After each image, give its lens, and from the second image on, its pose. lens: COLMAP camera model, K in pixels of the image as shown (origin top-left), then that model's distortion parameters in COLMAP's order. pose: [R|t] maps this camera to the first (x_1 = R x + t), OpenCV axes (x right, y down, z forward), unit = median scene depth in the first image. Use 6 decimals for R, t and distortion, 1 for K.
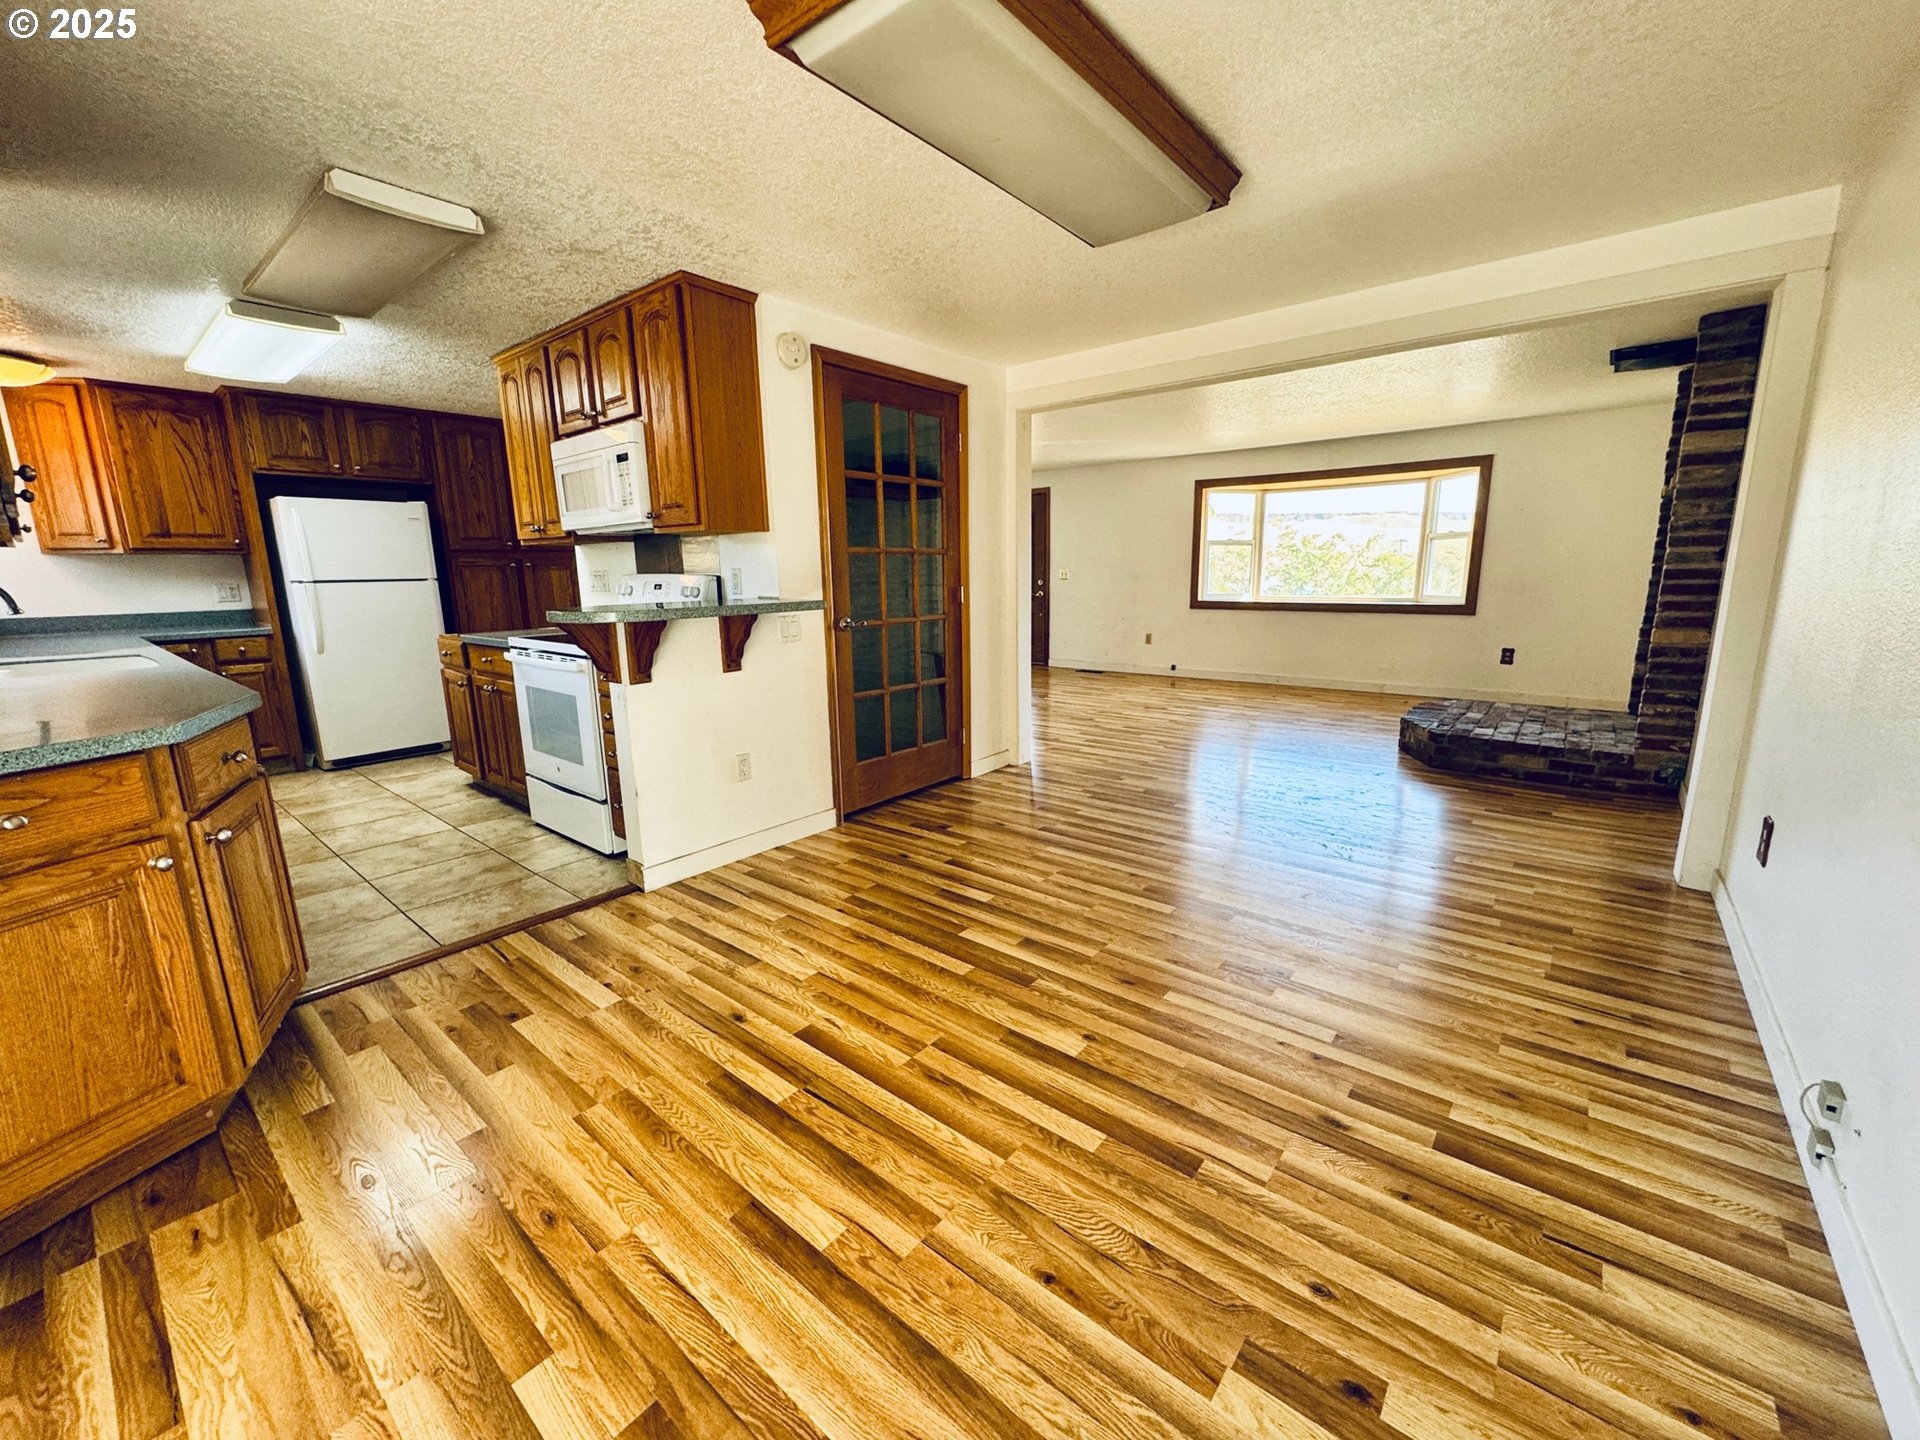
lens RADIAL K [[763.6, 0, 951.4], [0, 763.6, 719.6], [0, 0, 1]] dist [-0.002010, 0.000516]
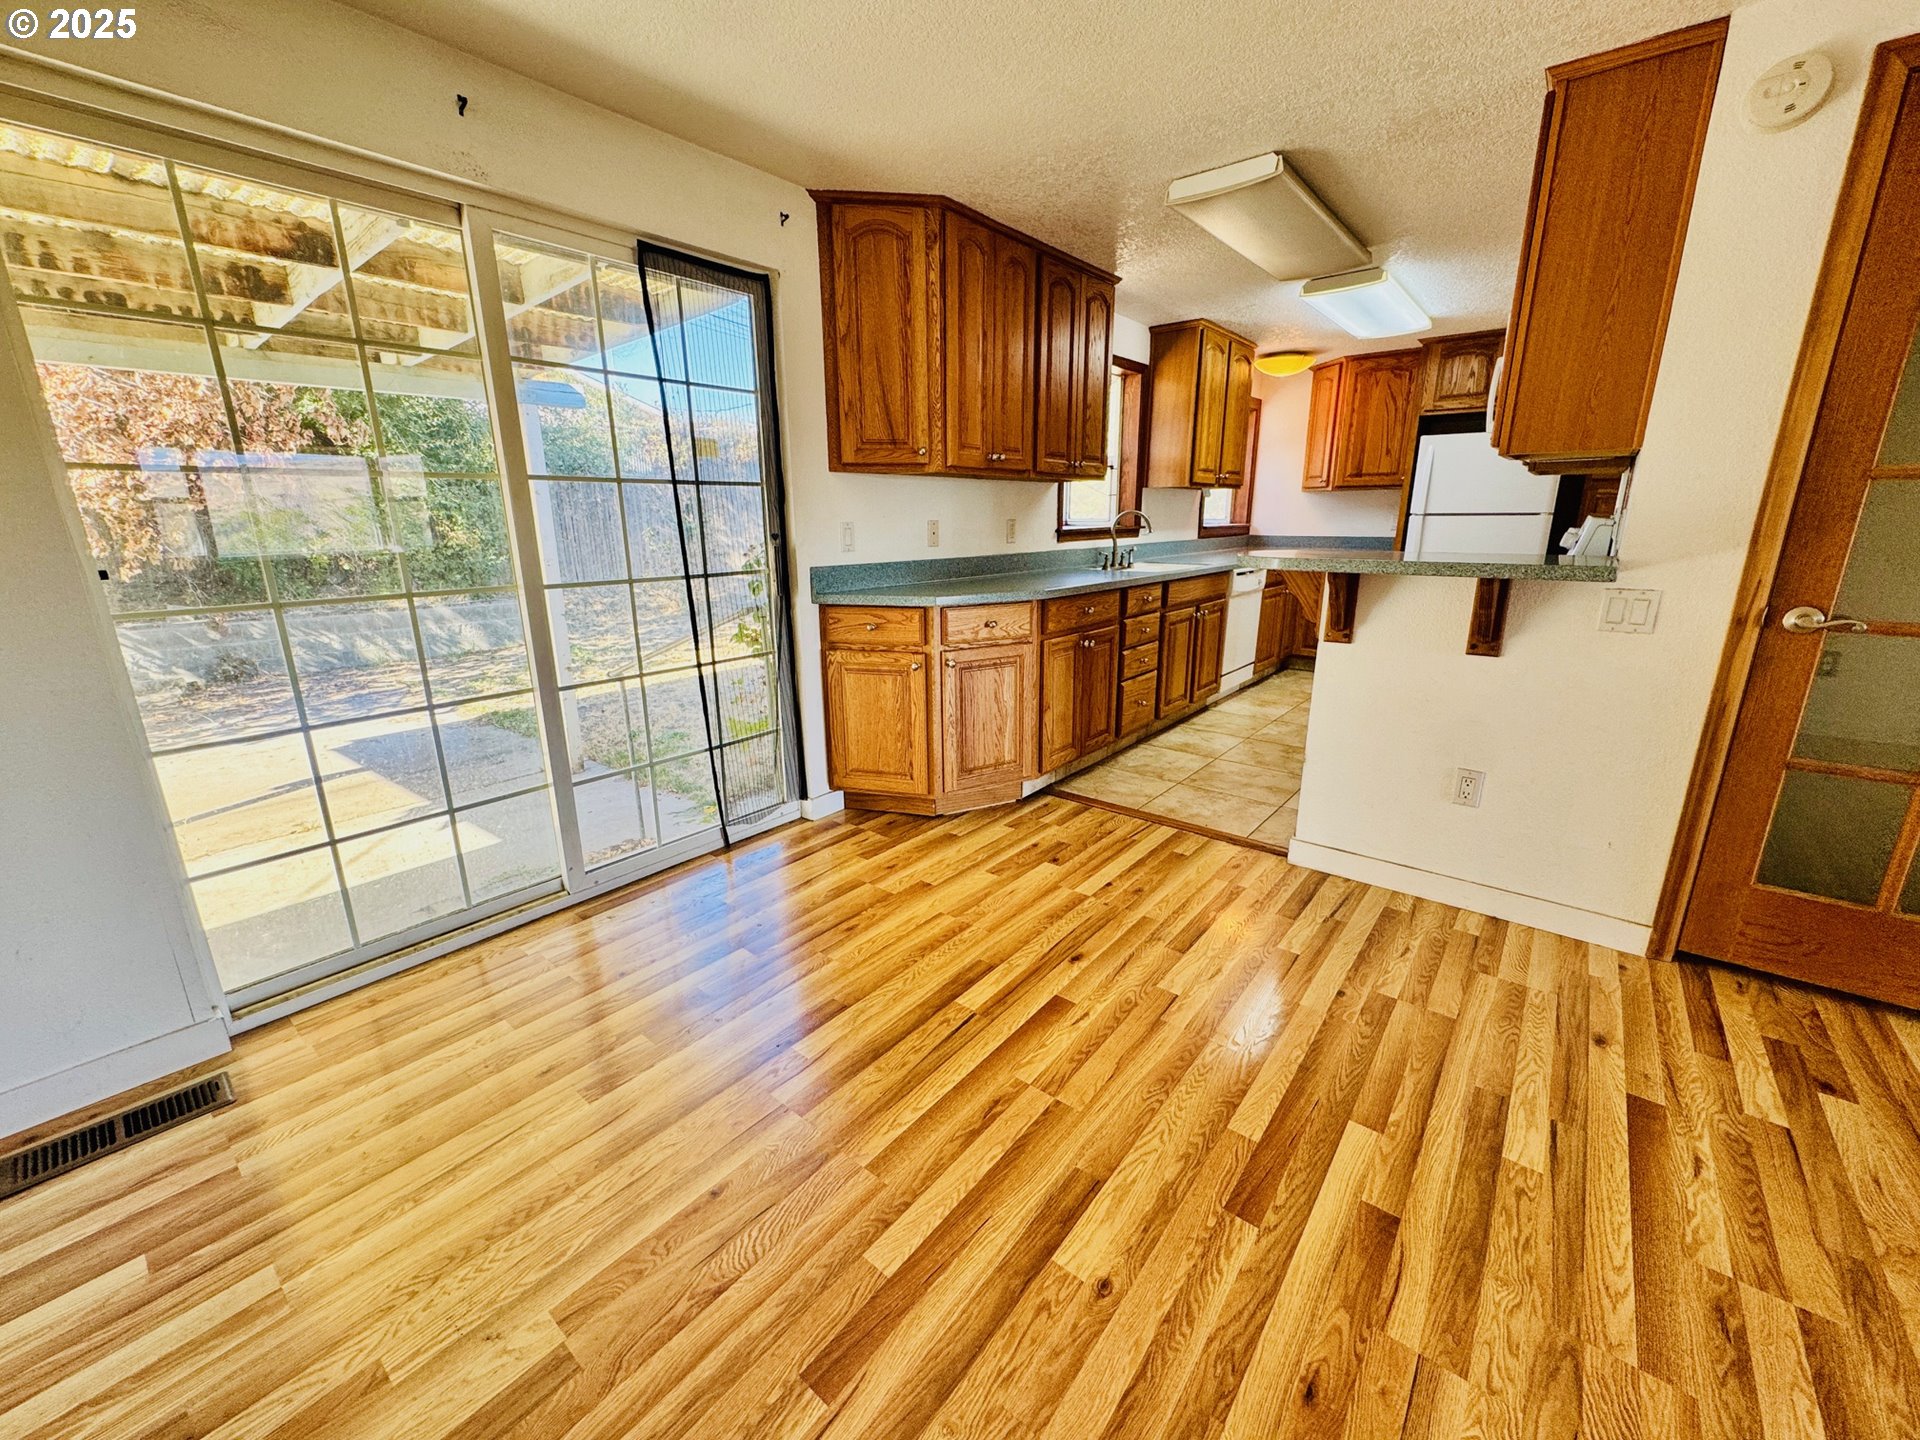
lens RADIAL K [[763.6, 0, 958.9], [0, 763.6, 708.2], [0, 0, 1]] dist [-0.002010, 0.000516]
pose [[0.015584, 0.263507, -0.964532, 0.576759], [-0.185133, 0.948730, 0.256199, -0.151809], [0.982590, 0.174574, 0.063569, 0.667132]]
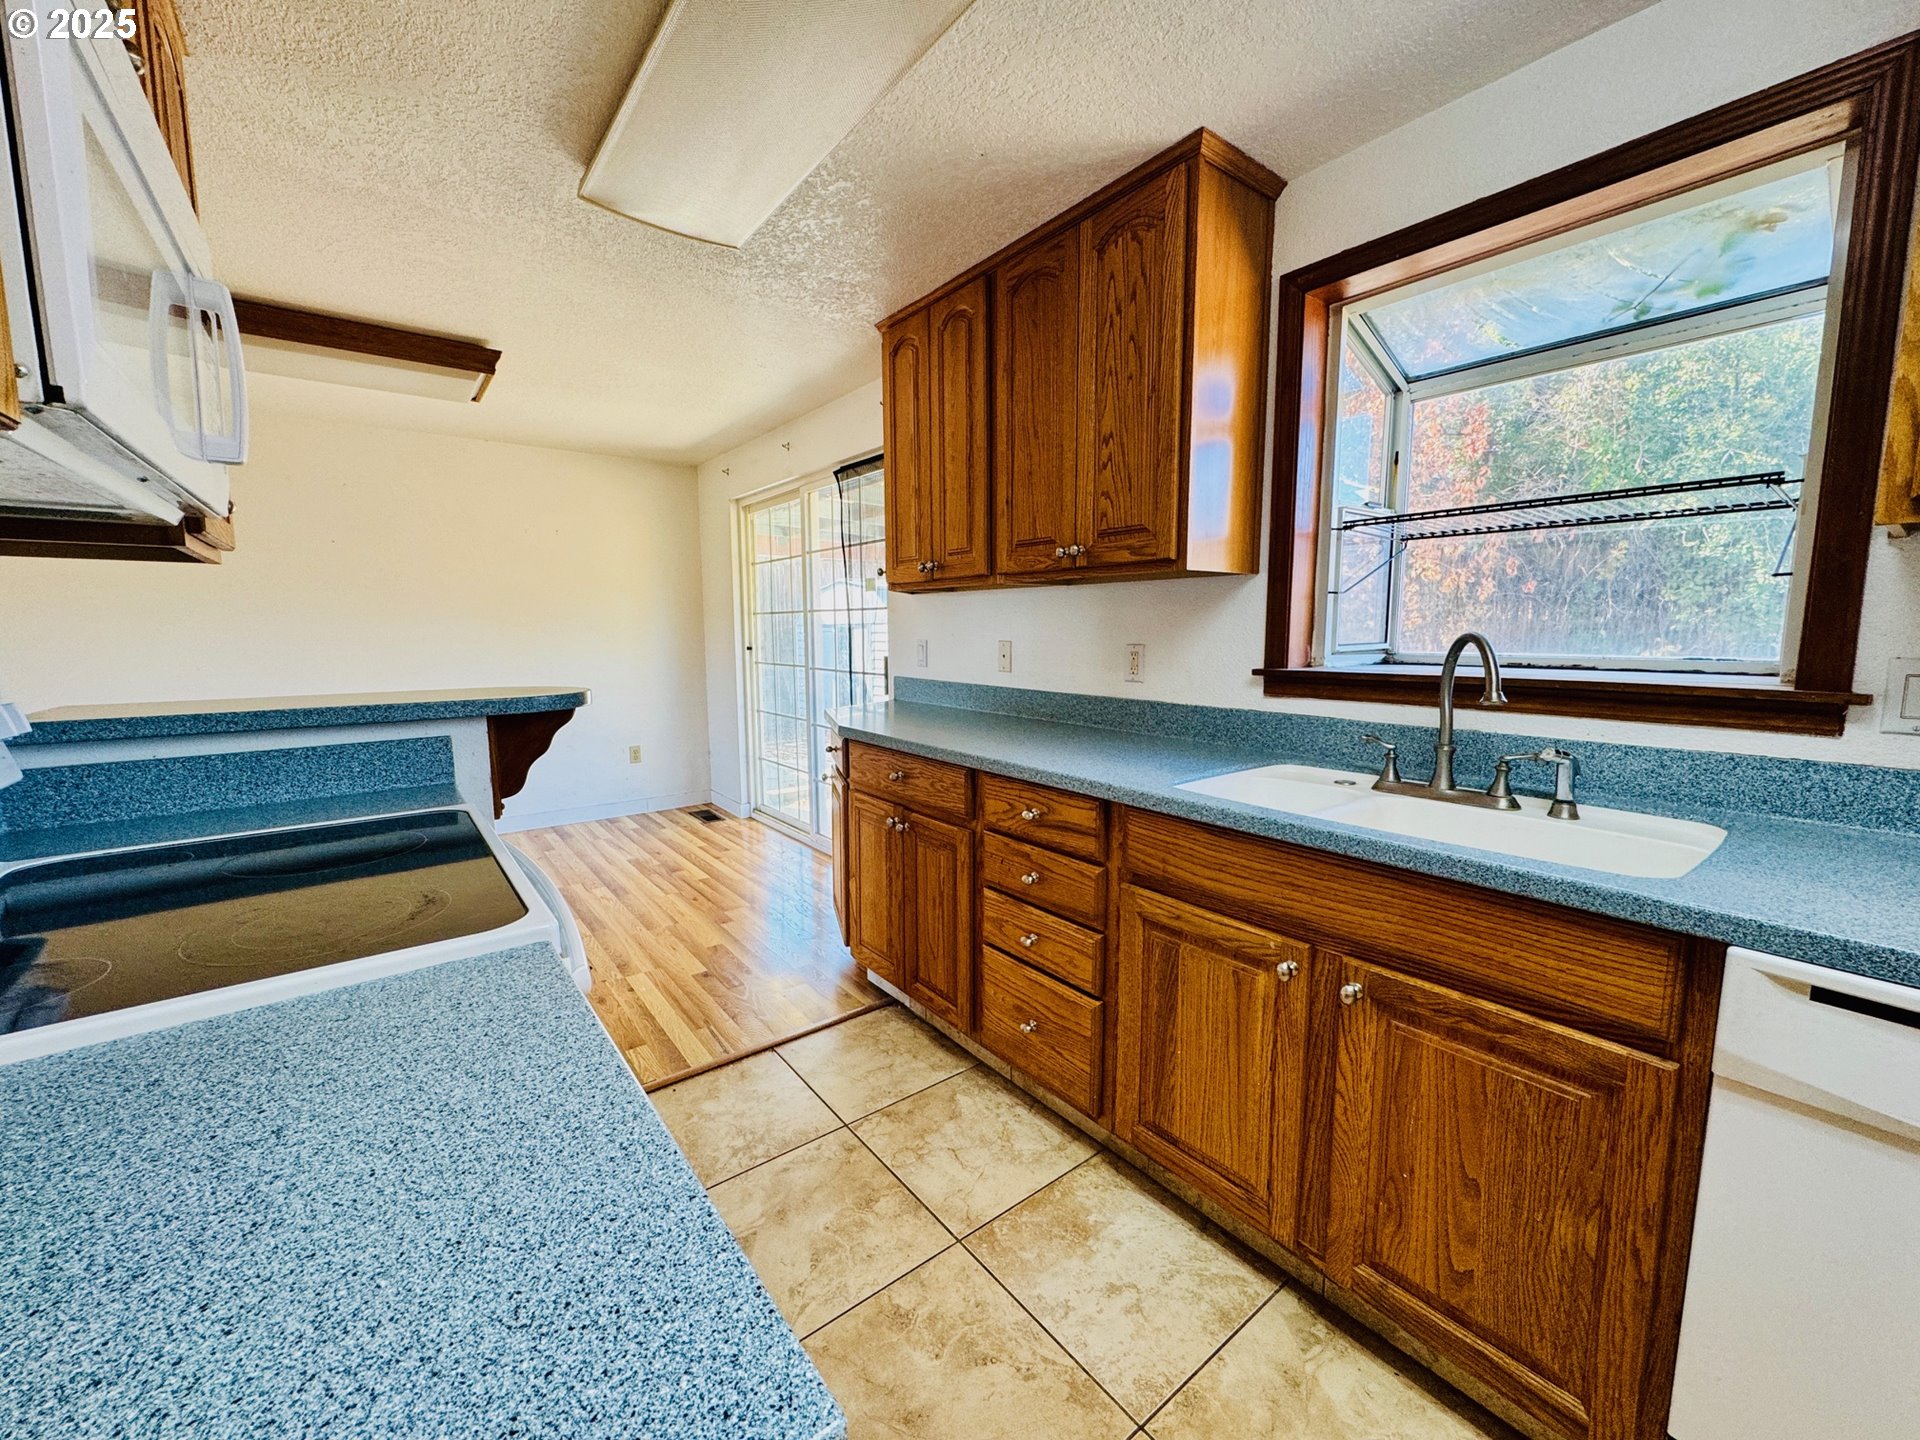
lens RADIAL K [[763.6, 0, 959.6], [0, 763.6, 720.4], [0, 0, 1]] dist [-0.002010, 0.000516]
pose [[-0.976931, -0.004843, 0.213500, -1.192996], [0.061056, 0.951677, 0.300970, -0.362979], [-0.204640, 0.307062, -0.929427, 1.863697]]
